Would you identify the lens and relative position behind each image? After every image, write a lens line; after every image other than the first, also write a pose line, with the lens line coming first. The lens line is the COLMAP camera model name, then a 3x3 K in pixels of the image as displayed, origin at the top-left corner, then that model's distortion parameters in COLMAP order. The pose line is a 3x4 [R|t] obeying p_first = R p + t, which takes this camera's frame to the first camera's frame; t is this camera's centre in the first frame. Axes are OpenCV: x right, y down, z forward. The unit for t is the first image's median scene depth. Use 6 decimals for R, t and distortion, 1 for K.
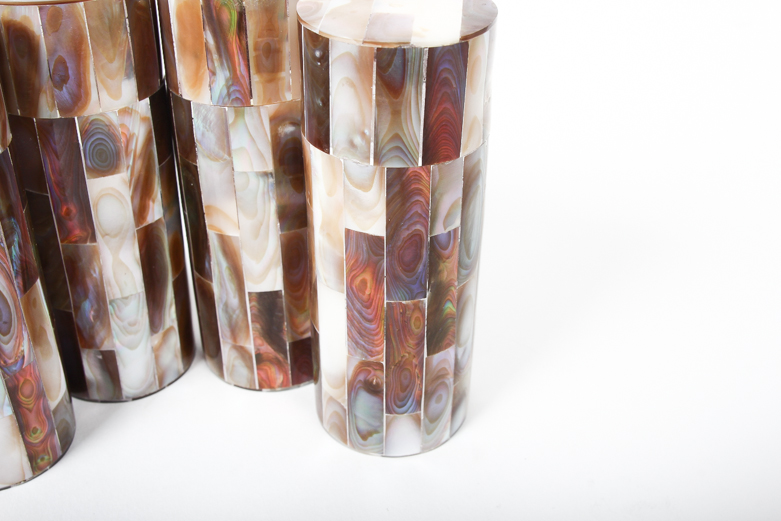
lens RADIAL K [[952.2, 0, 393.8], [0, 952.2, 260.5], [0, 0, 1]] dist [-0.085659, 0.000000]
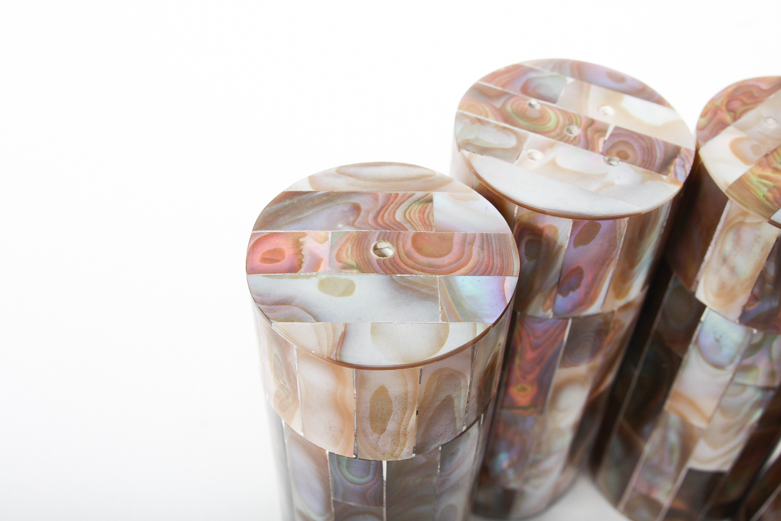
lens RADIAL K [[952.2, 0, 393.1], [0, 952.2, 260.4], [0, 0, 1]] dist [-0.085659, 0.000000]
pose [[0.979057, 0.166105, -0.117713, -0.377902], [-0.124519, 0.946014, 0.299254, -0.400838], [0.161066, -0.278330, 0.946885, 0.208875]]
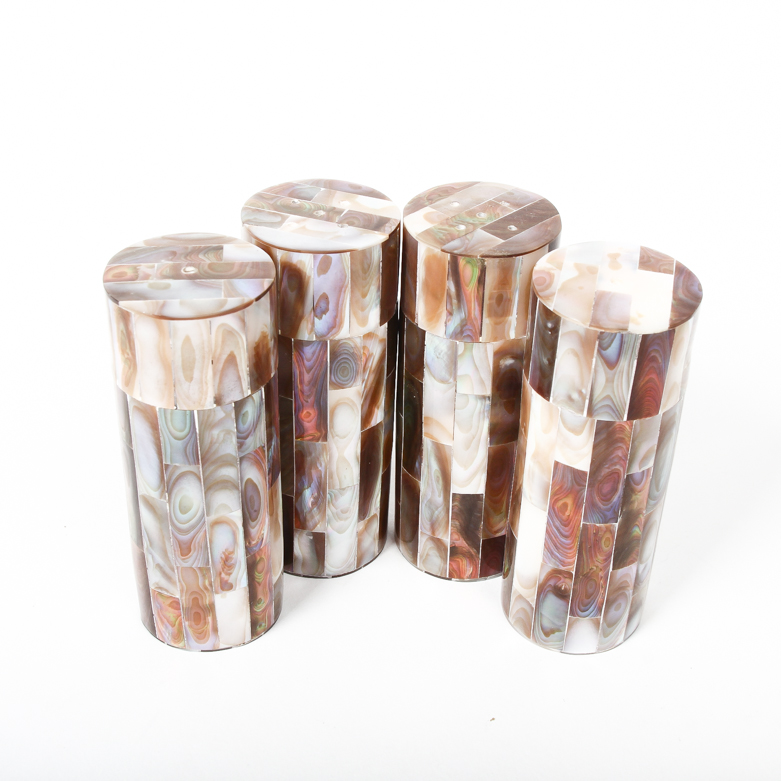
lens RADIAL K [[1396.6, 0, 384.2], [0, 1396.6, 392.9], [0, 0, 1]] dist [-0.102450, 0.000000]
pose [[0.990966, 0.087307, -0.101808, -0.084193], [-0.083039, 0.995510, 0.045437, -0.162987], [0.105318, -0.036572, 0.993766, -0.668273]]
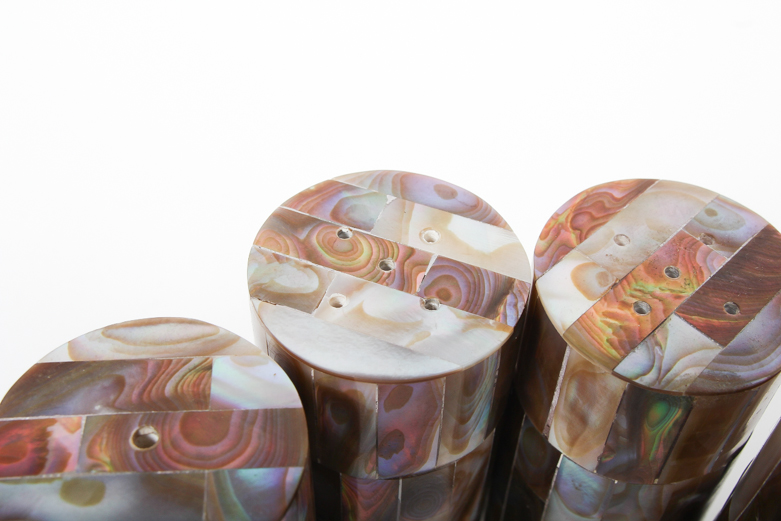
lens RADIAL K [[952.2, 0, 392.9], [0, 952.2, 261.1], [0, 0, 1]] dist [-0.085659, 0.000000]
pose [[0.989188, 0.120674, -0.083335, -0.288476], [-0.092376, 0.954059, 0.285022, -0.475956], [0.113901, -0.274242, 0.954892, 0.357060]]
